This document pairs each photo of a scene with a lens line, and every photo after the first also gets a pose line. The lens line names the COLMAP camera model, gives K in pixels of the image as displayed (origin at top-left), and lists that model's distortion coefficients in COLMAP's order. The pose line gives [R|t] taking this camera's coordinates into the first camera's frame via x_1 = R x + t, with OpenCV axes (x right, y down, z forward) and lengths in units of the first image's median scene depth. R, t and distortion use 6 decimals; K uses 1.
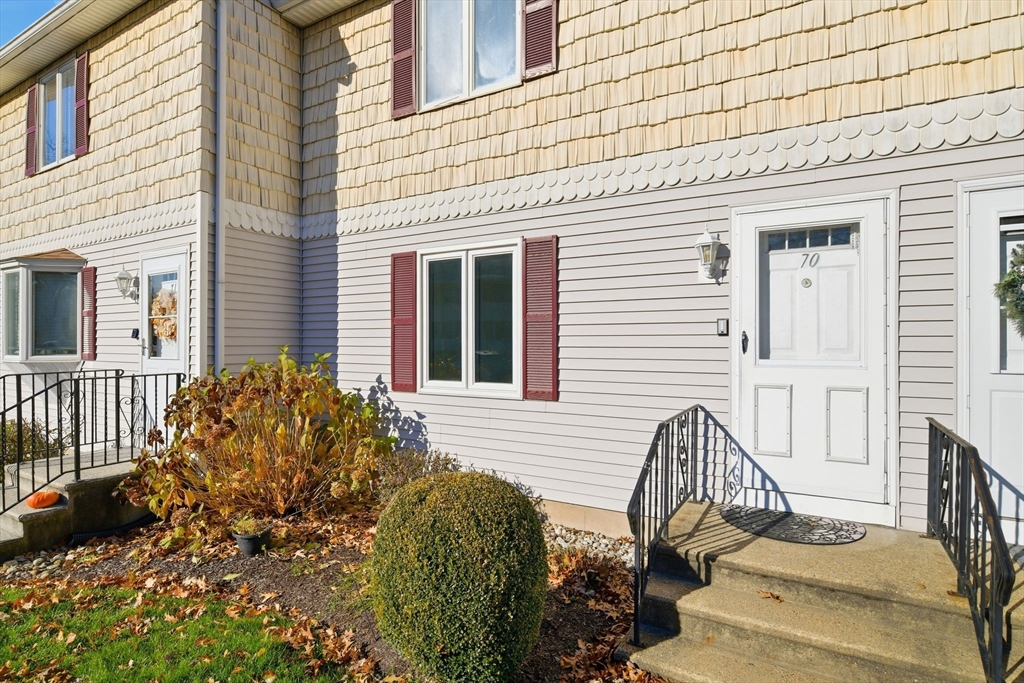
lens RADIAL K [[526.2, 0, 517.1], [0, 526.2, 336.9], [0, 0, 1]] dist [-0.001525, 0.000607]
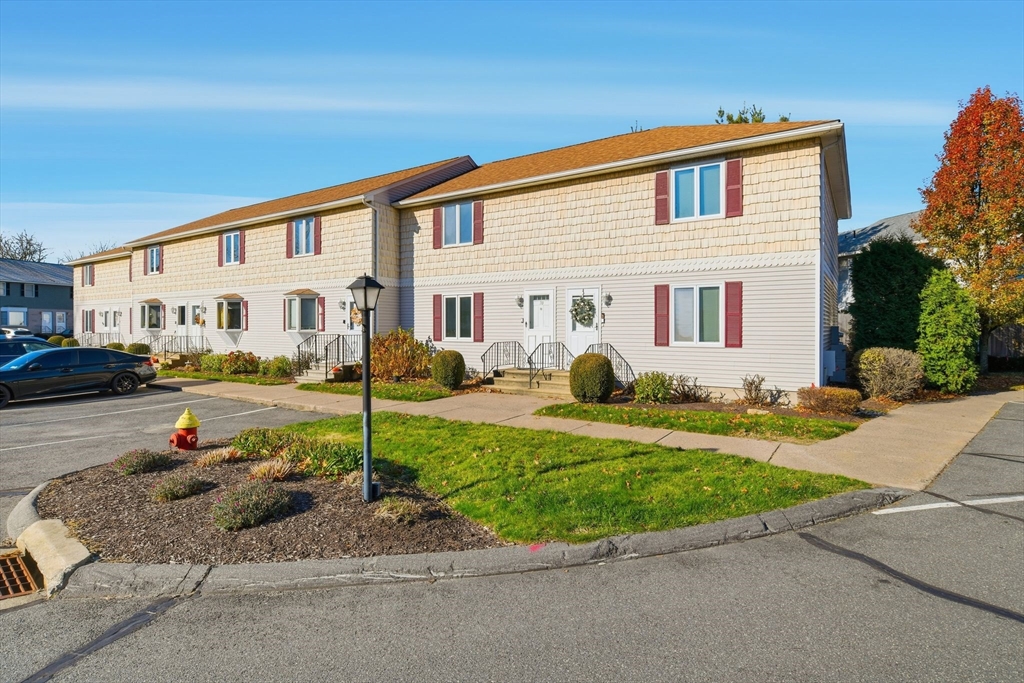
lens RADIAL K [[518.0, 0, 523.3], [0, 518.0, 341.2], [0, 0, 1]] dist [-0.048017, 0.000028]
pose [[0.999005, 0.003304, -0.044475, 0.405101], [-0.001856, 0.999468, 0.032554, 0.007187], [0.044559, -0.032439, 0.998480, -1.926446]]
